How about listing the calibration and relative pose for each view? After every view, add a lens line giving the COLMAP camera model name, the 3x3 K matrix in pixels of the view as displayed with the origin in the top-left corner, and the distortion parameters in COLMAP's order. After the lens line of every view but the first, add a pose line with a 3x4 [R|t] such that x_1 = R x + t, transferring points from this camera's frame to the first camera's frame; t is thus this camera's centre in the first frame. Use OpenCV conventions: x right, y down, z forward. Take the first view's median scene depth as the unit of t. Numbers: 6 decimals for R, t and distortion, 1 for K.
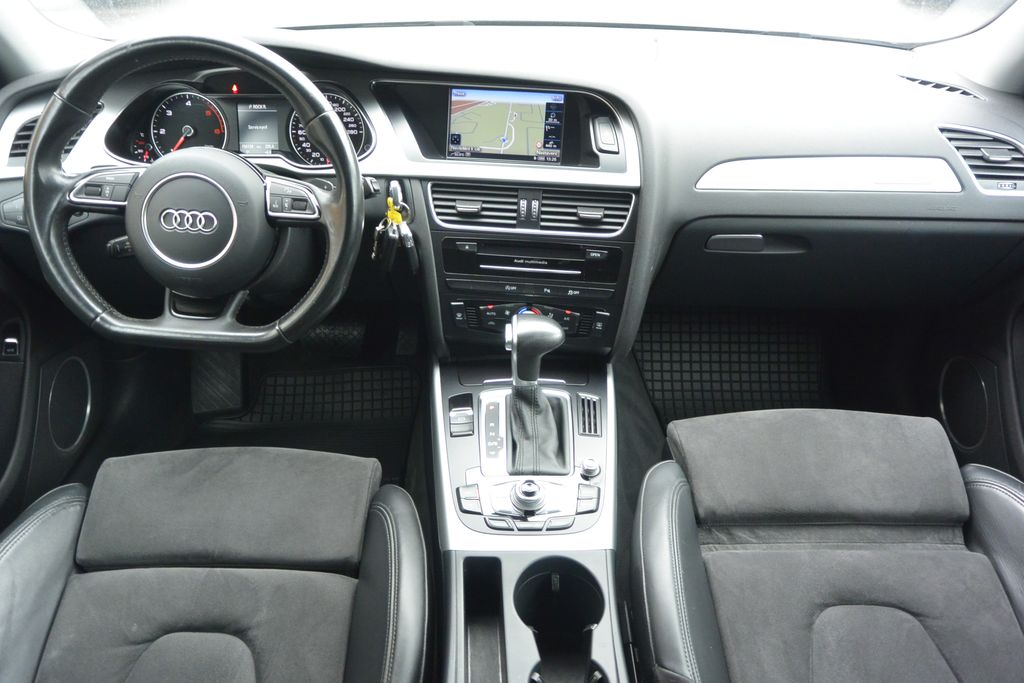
lens RADIAL K [[790.1, 0, 506.8], [0, 790.1, 343.5], [0, 0, 1]] dist [-0.002474, 0.015031]
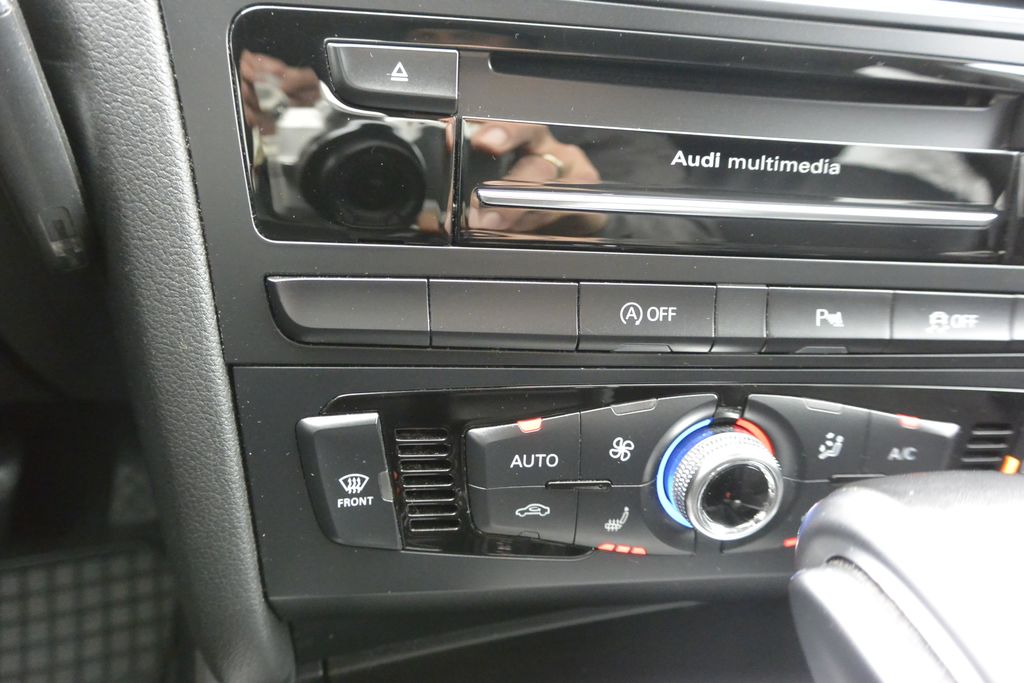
lens RADIAL K [[790.1, 0, 503.7], [0, 790.1, 336.0], [0, 0, 1]] dist [-0.002474, 0.015031]
pose [[0.962319, -0.052030, 0.266898, -0.080623], [0.075282, 0.994135, -0.077635, -0.057970], [-0.261293, 0.094803, 0.960593, 0.897593]]
